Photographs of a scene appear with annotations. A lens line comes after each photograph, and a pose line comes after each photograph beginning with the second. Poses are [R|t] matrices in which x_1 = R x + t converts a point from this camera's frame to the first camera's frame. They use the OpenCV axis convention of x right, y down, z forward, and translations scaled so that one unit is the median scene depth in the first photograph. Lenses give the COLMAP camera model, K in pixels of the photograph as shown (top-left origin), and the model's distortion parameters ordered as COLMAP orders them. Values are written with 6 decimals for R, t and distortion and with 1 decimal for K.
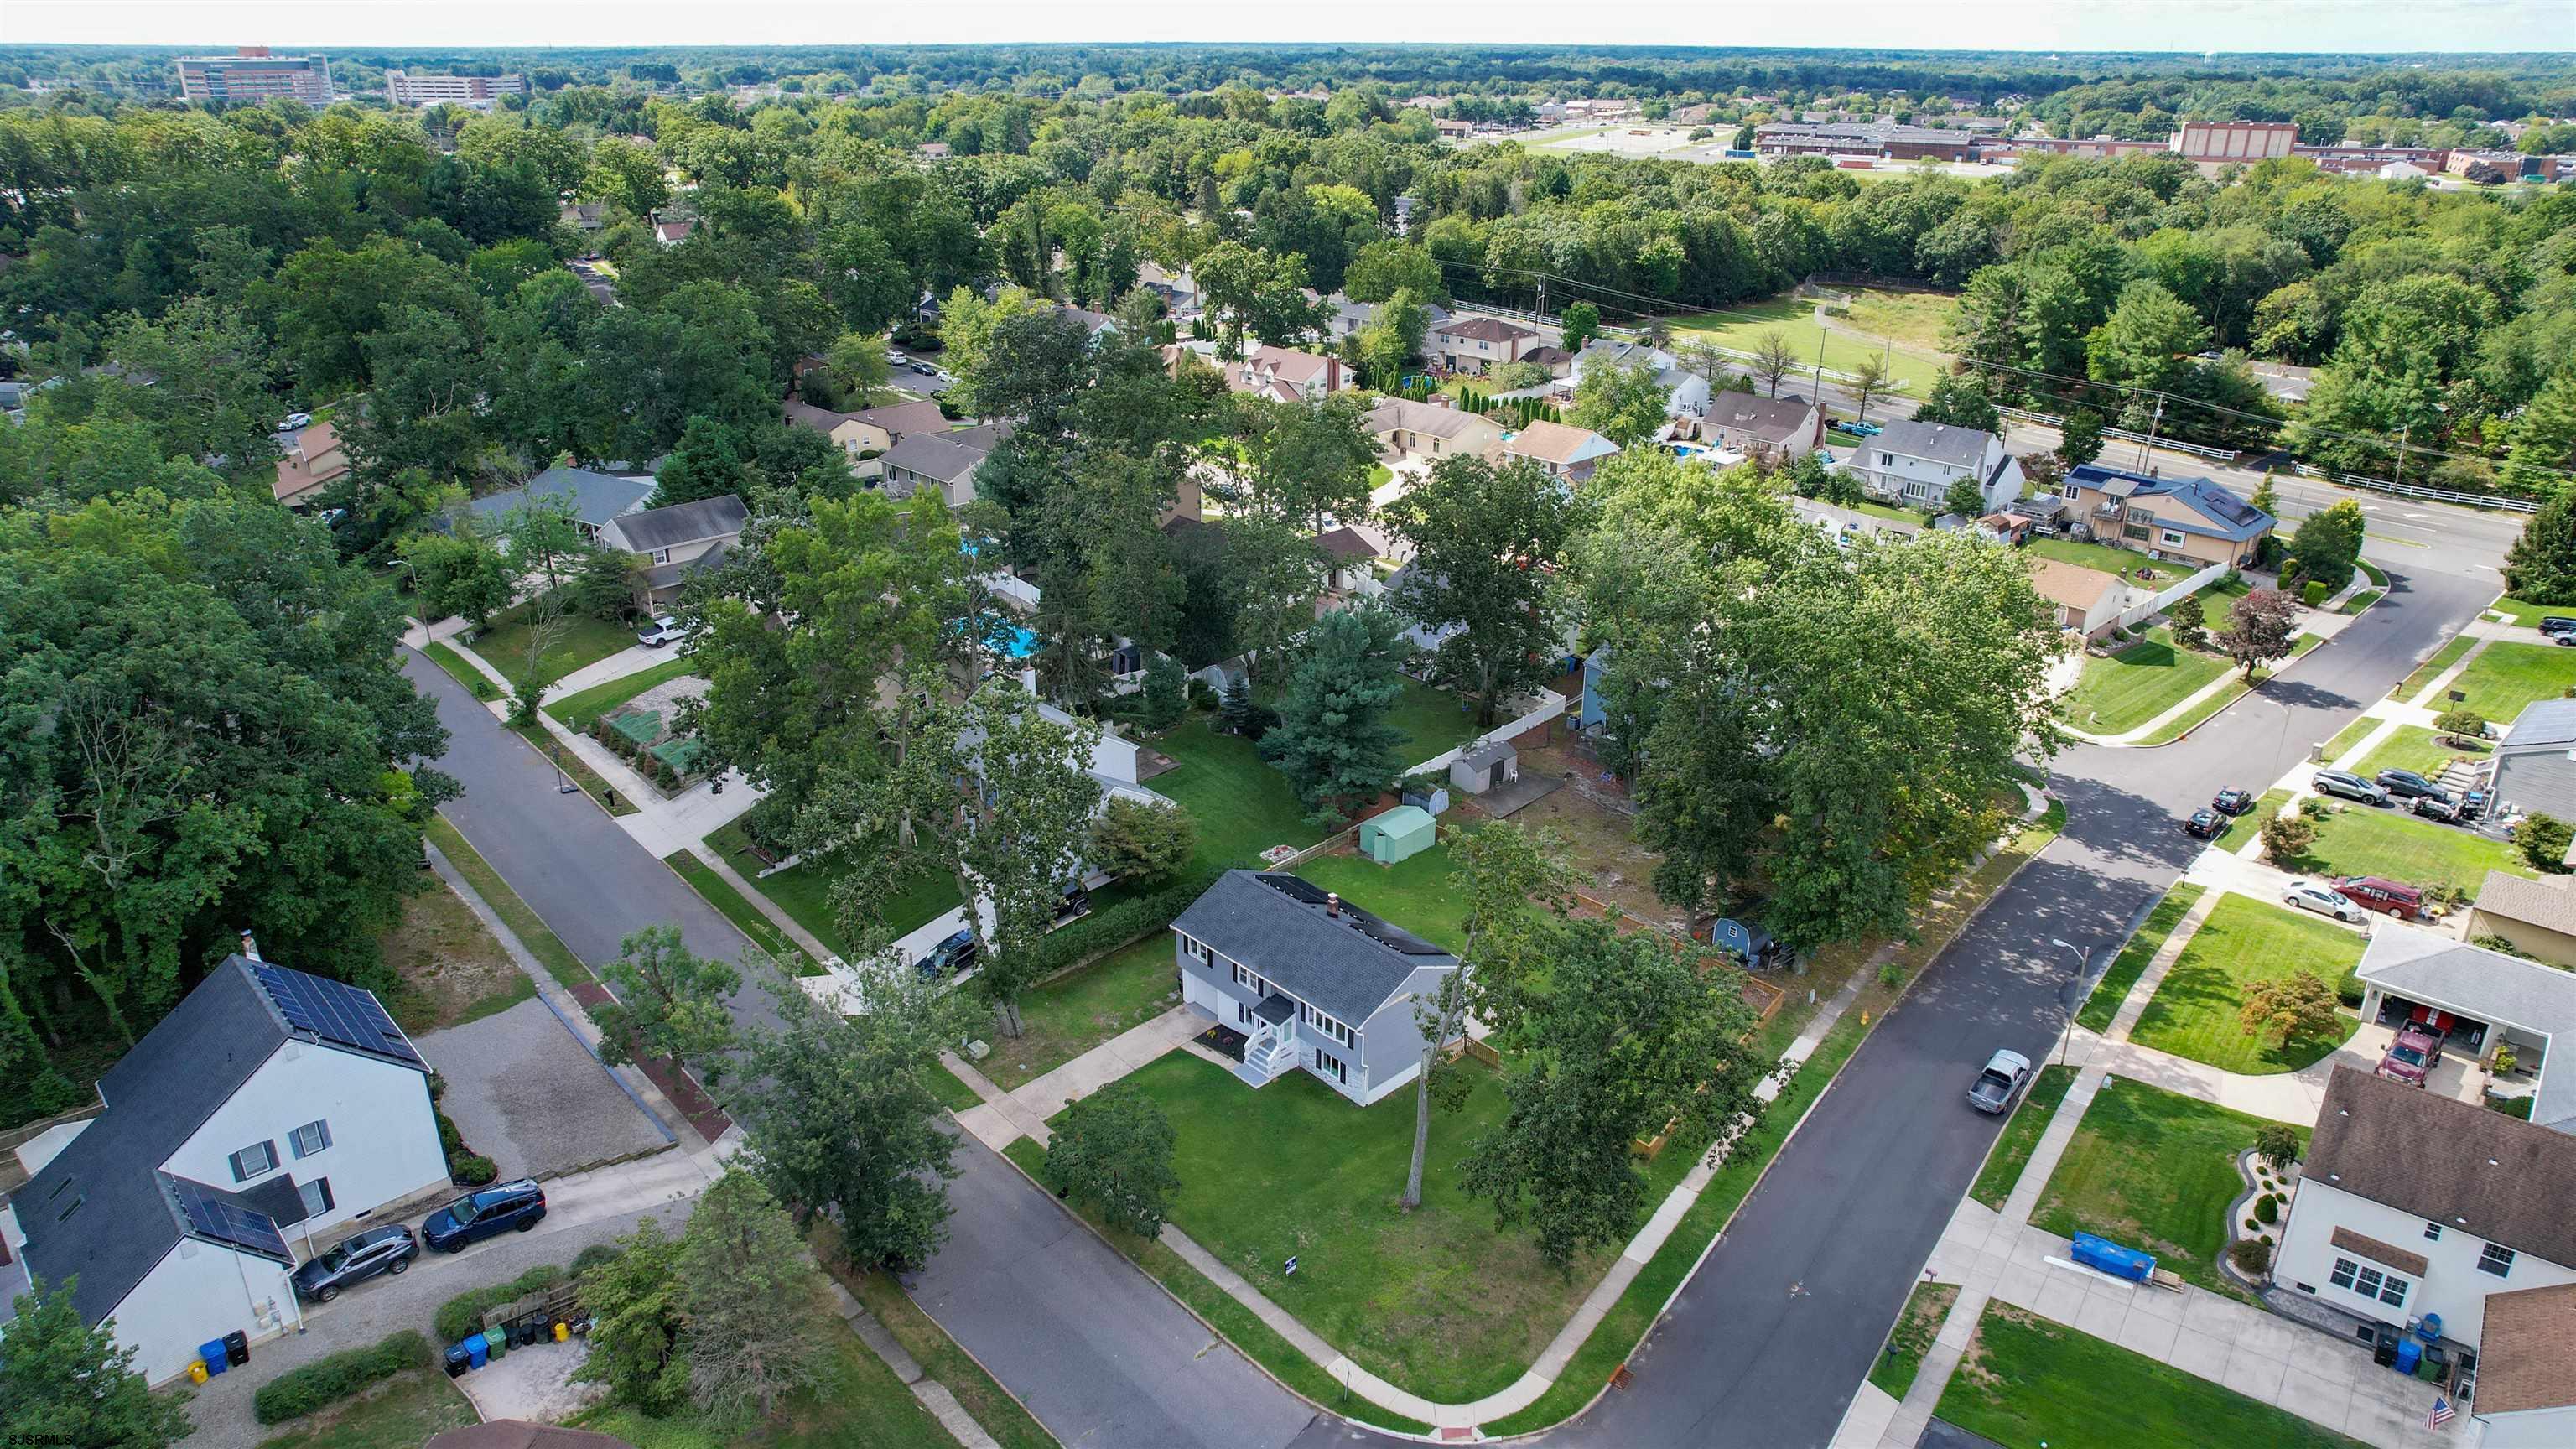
lens RADIAL K [[1651.9, 0, 1291.2], [0, 1651.9, 722.3], [0, 0, 1]] dist [-0.043743, 0.002893]
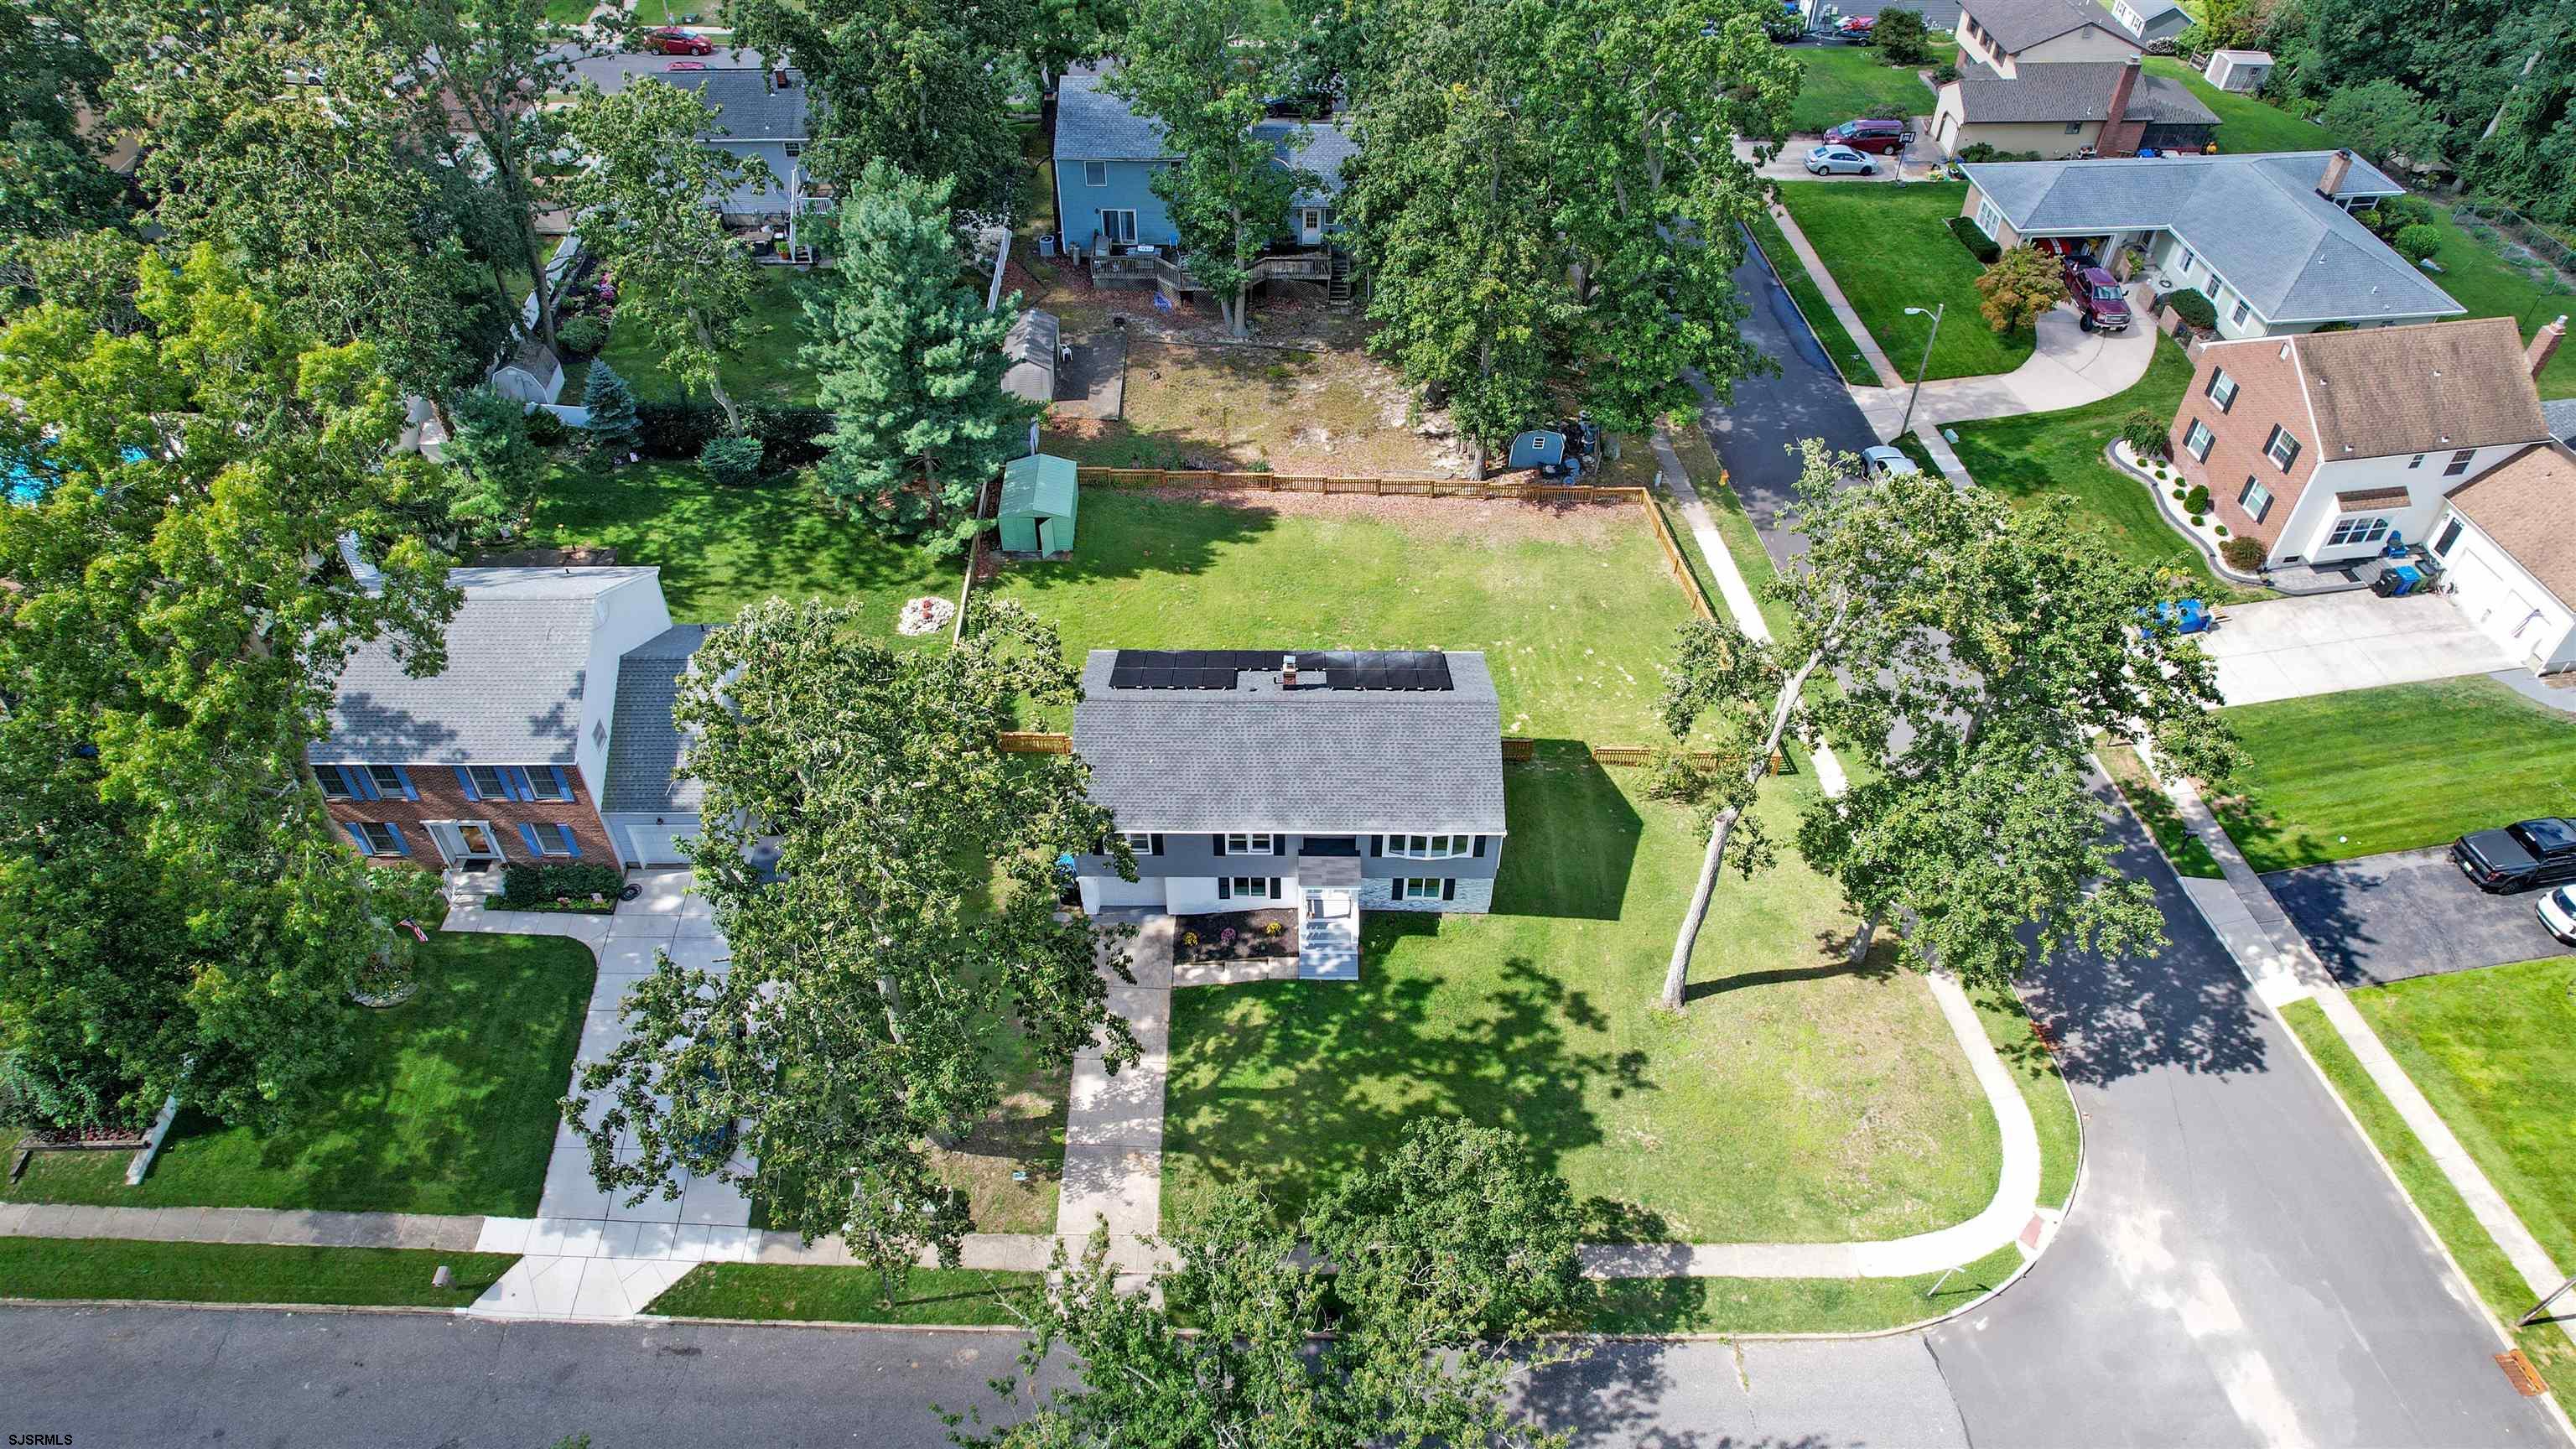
lens RADIAL K [[1651.9, 0, 1282.4], [0, 1651.9, 727.6], [0, 0, 1]] dist [-0.043743, 0.002893]
pose [[0.689880, -0.503108, 0.520527, -0.333919], [0.277607, 0.847923, 0.451621, -0.166968], [-0.668581, -0.167063, 0.724631, 0.568052]]
